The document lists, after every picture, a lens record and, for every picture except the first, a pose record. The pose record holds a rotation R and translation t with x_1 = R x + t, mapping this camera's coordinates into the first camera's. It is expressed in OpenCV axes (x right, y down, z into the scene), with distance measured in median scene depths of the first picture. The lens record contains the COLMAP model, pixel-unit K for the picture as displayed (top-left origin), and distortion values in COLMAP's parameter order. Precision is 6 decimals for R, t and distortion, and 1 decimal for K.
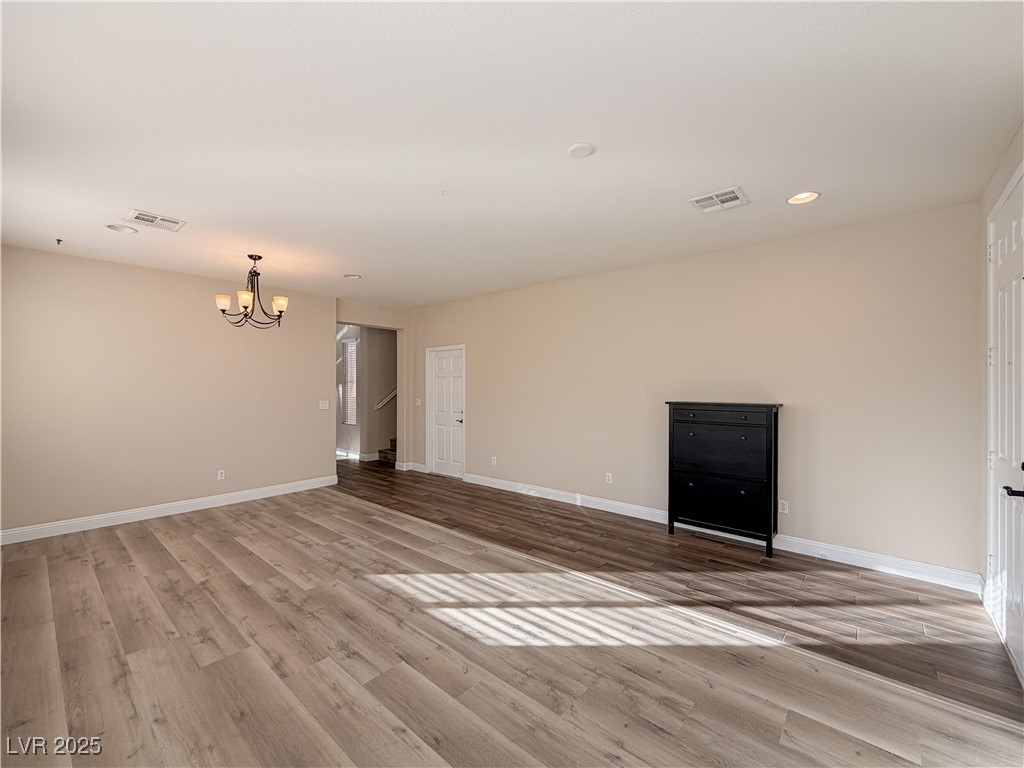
lens RADIAL K [[420.1, 0, 518.6], [0, 420.1, 385.1], [0, 0, 1]] dist [-0.000982, 0.000169]
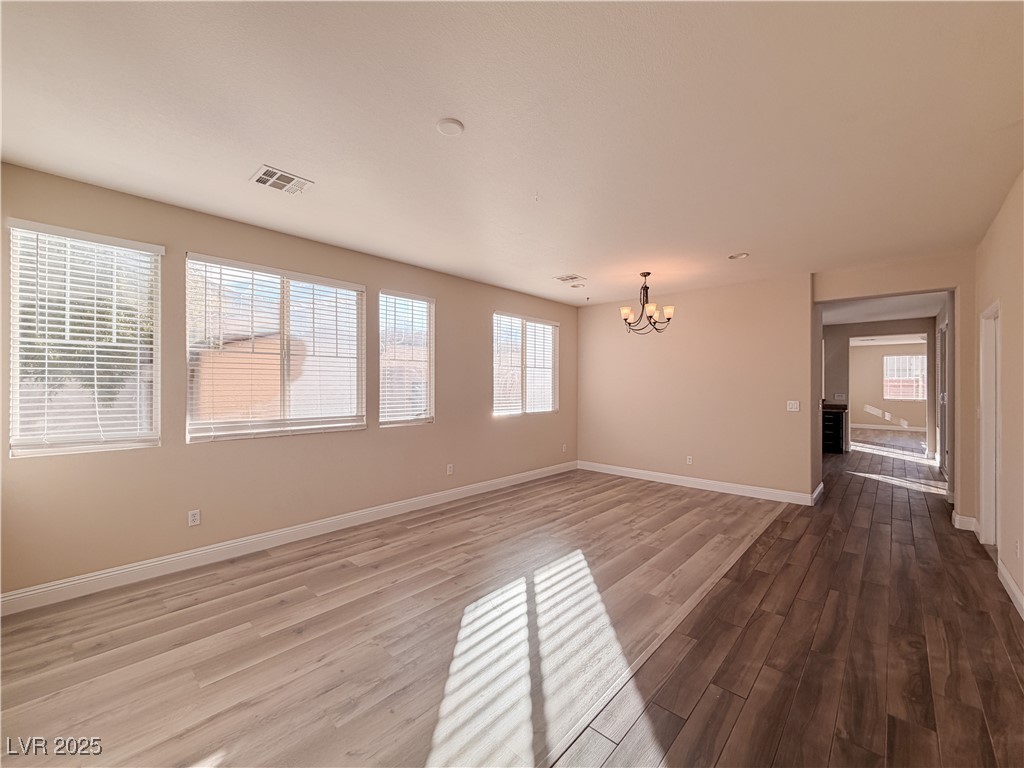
lens RADIAL K [[420.1, 0, 512.7], [0, 420.1, 387.1], [0, 0, 1]] dist [-0.000982, 0.000169]
pose [[-0.030806, 0.006748, -0.999503, 0.828027], [-0.002259, 0.999974, 0.006821, -0.006850], [0.999523, 0.002468, -0.030790, 0.876936]]
